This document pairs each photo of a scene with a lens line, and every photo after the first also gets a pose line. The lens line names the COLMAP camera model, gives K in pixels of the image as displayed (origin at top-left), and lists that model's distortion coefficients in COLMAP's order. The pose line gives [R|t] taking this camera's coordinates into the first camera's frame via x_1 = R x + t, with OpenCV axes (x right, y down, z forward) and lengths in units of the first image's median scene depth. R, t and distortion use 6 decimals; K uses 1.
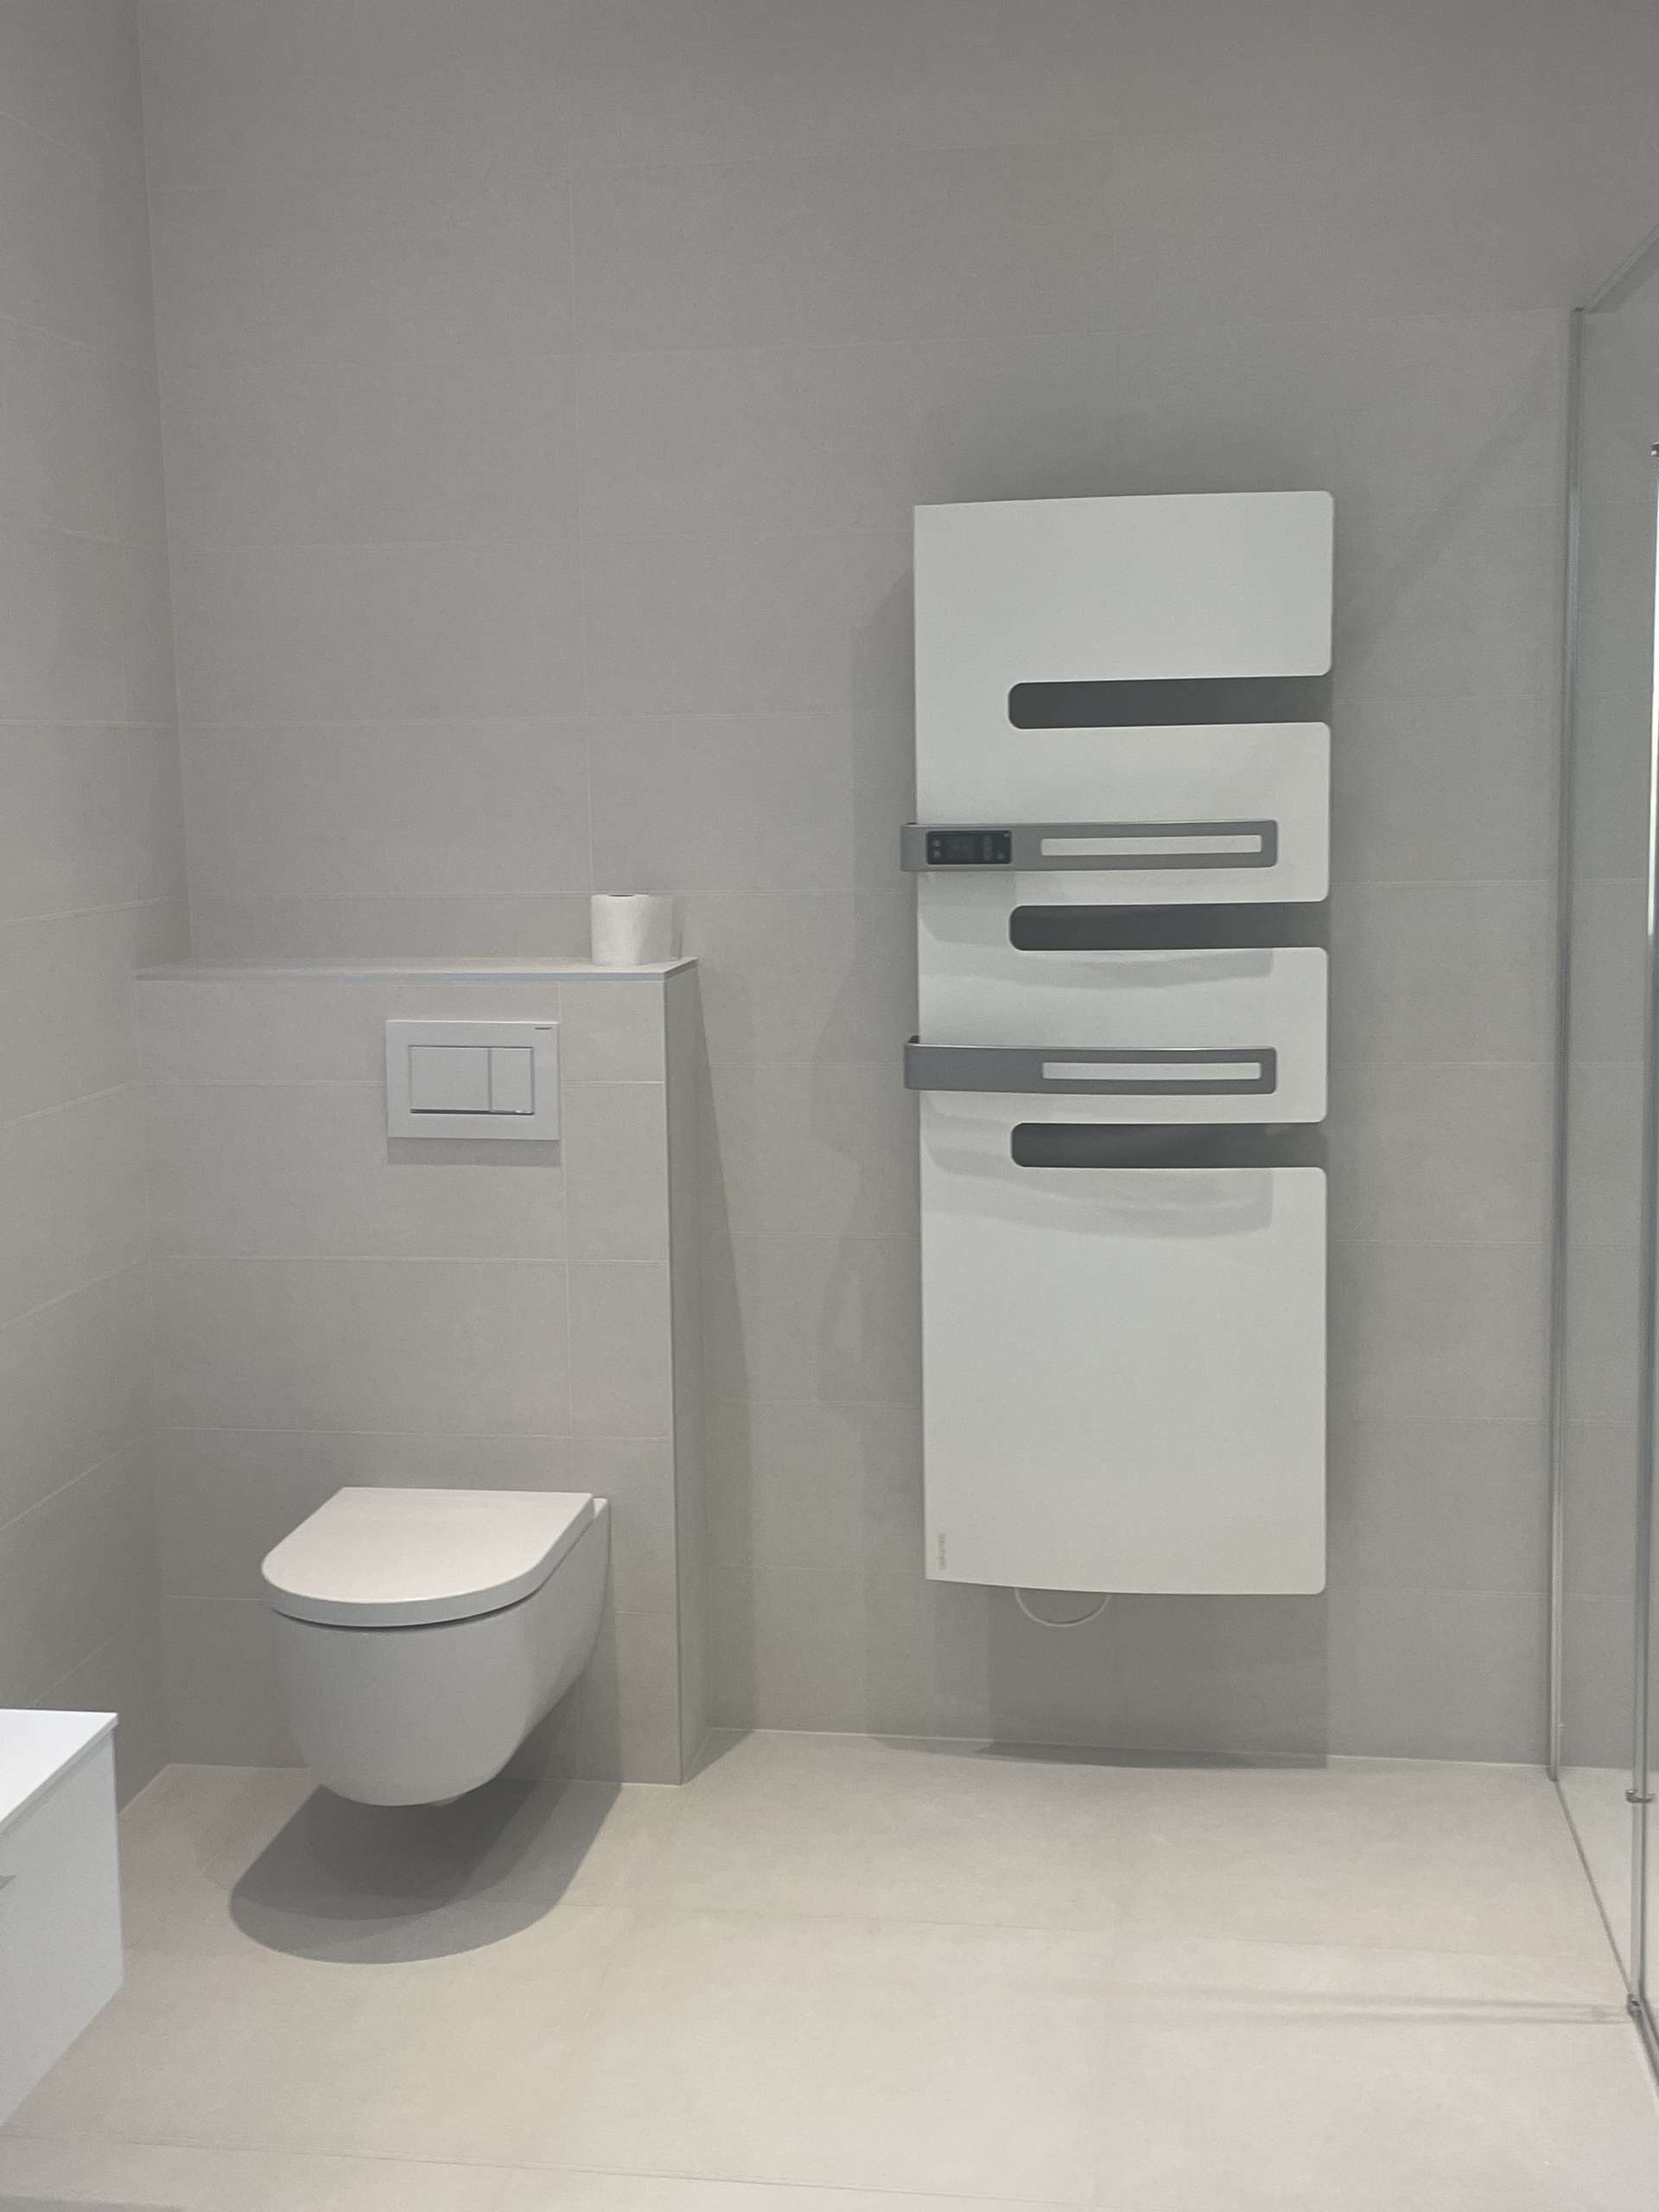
lens RADIAL K [[2503.1, 0, 829.5], [0, 2503.1, 1106.0], [0, 0, 1]] dist [0.126381, -0.315457]
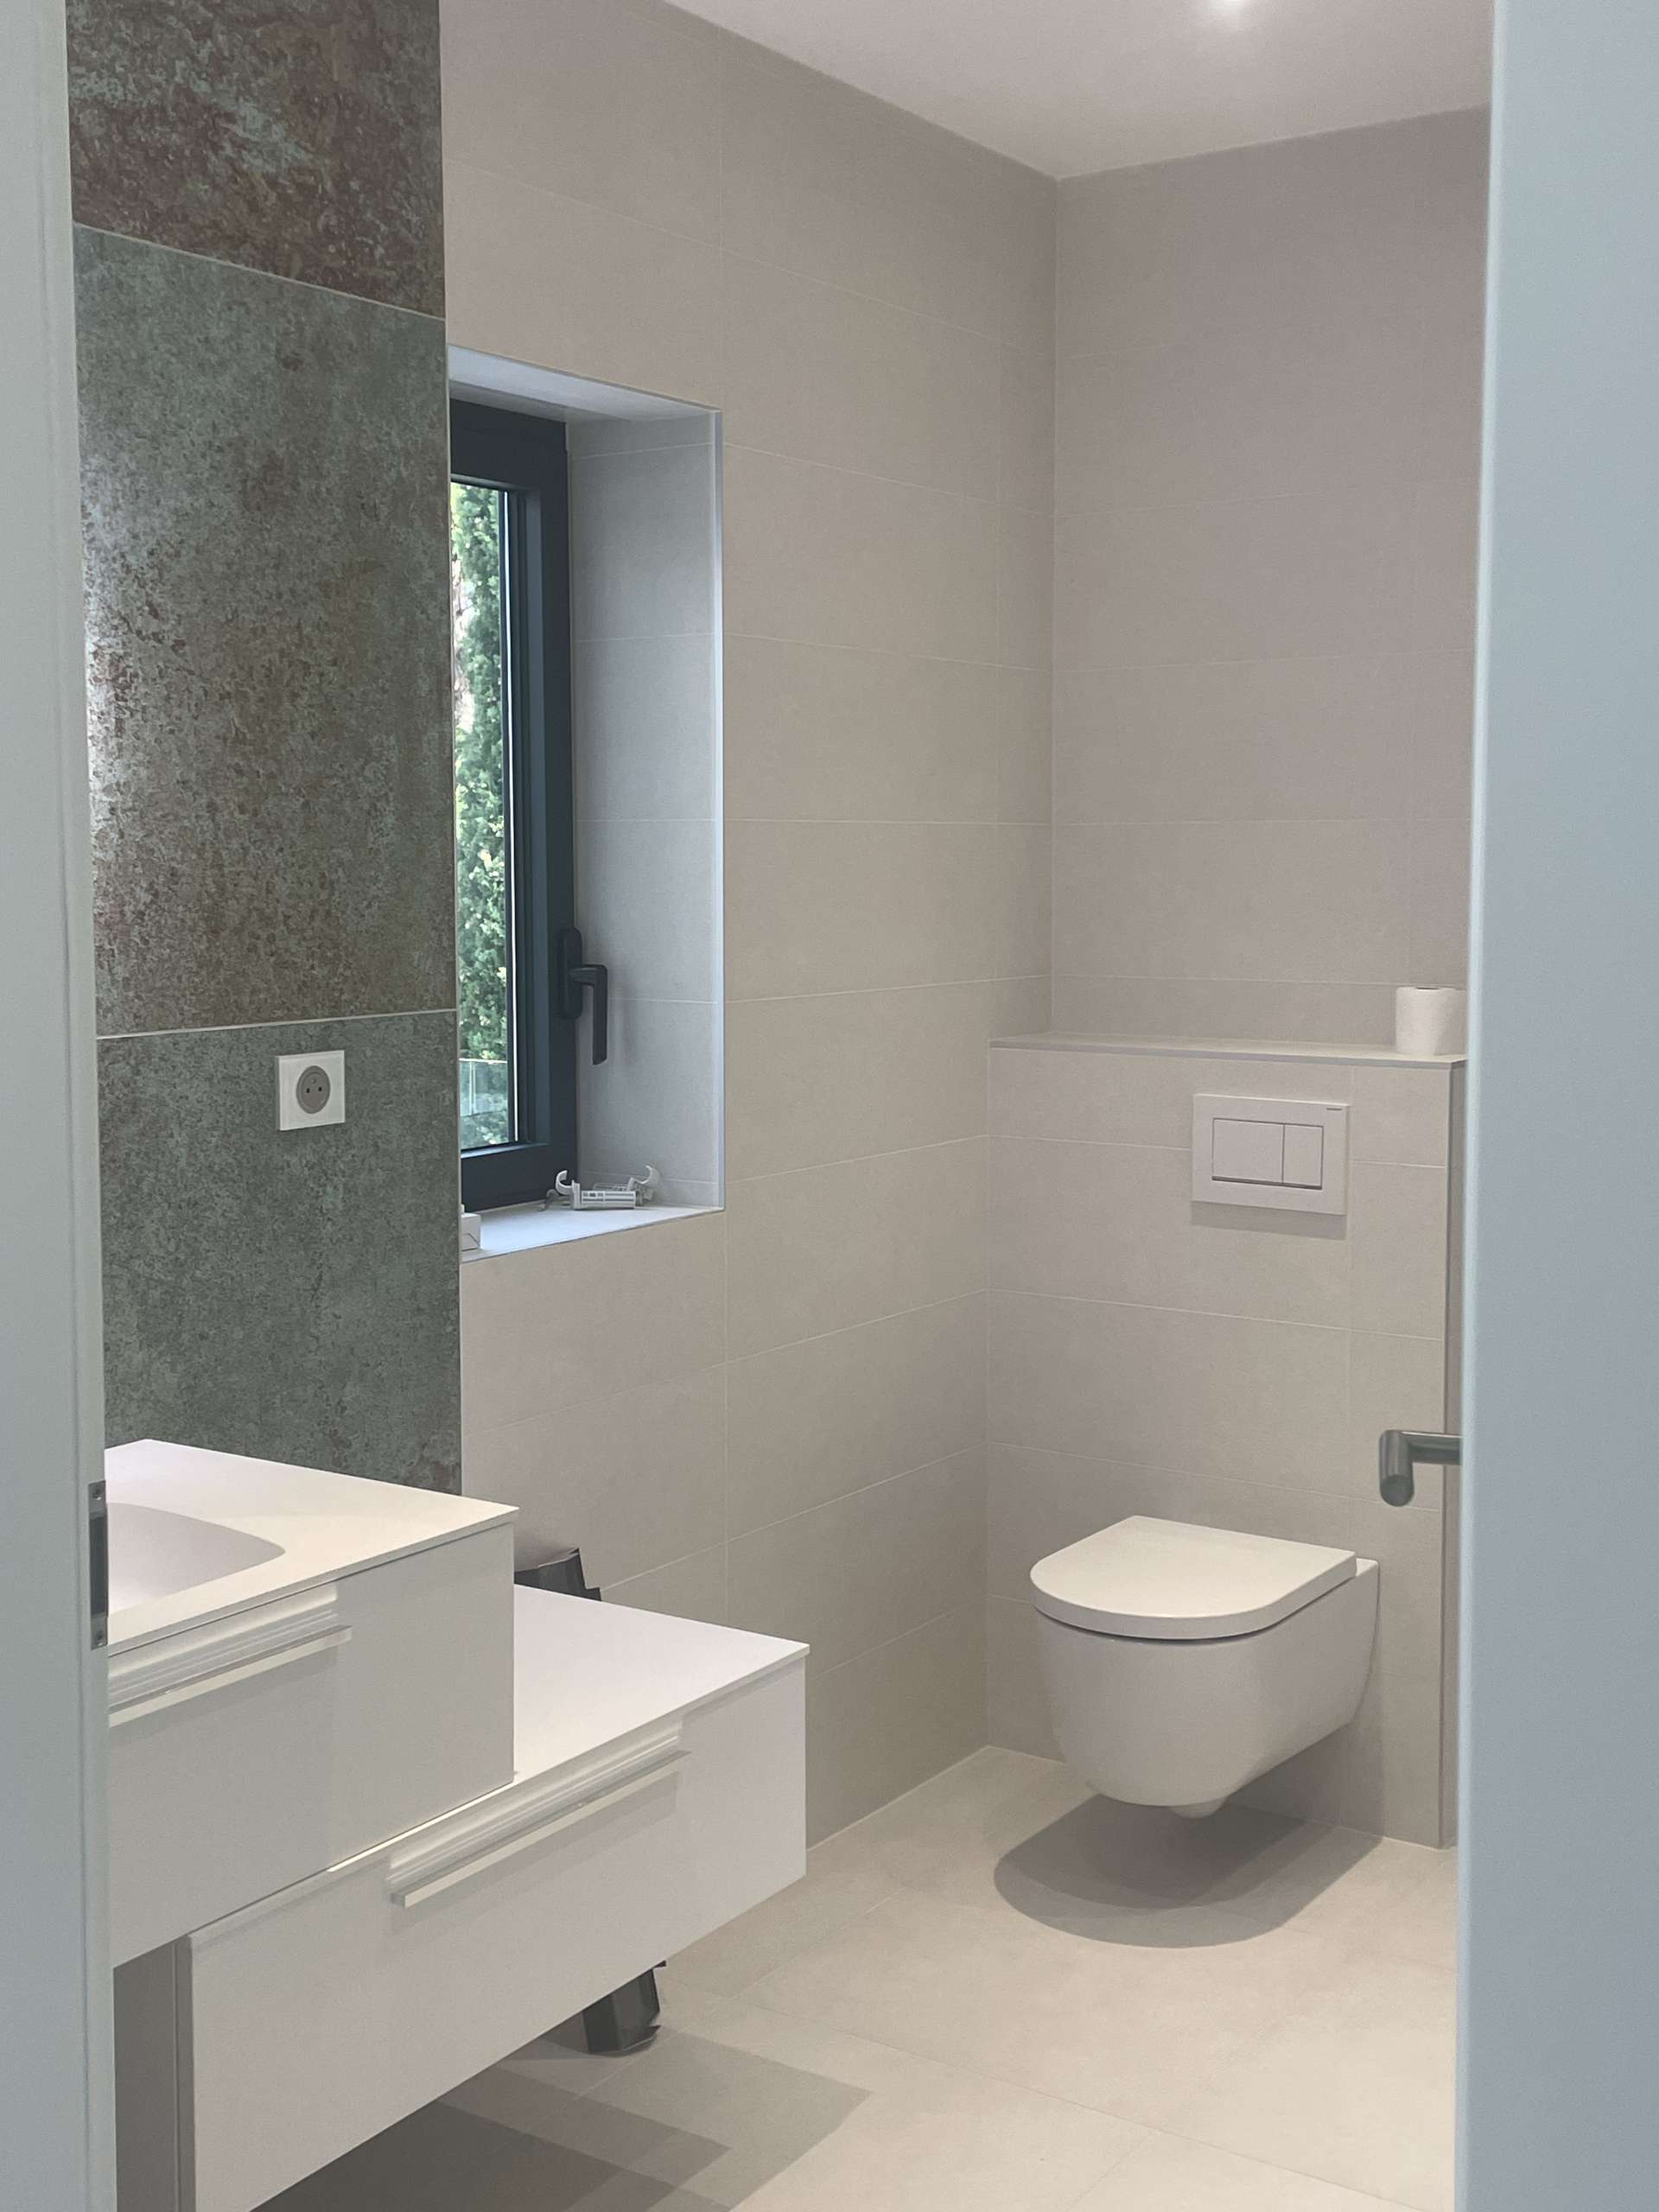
lens RADIAL K [[2542.7, 0, 829.5], [0, 2542.7, 1106.0], [0, 0, 1]] dist [0.012481, 0.012821]
pose [[0.902084, 0.058616, -0.427562, 0.153928], [-0.074458, 0.997015, -0.020408, 0.005716], [0.425089, 0.050245, 0.903756, -0.069438]]
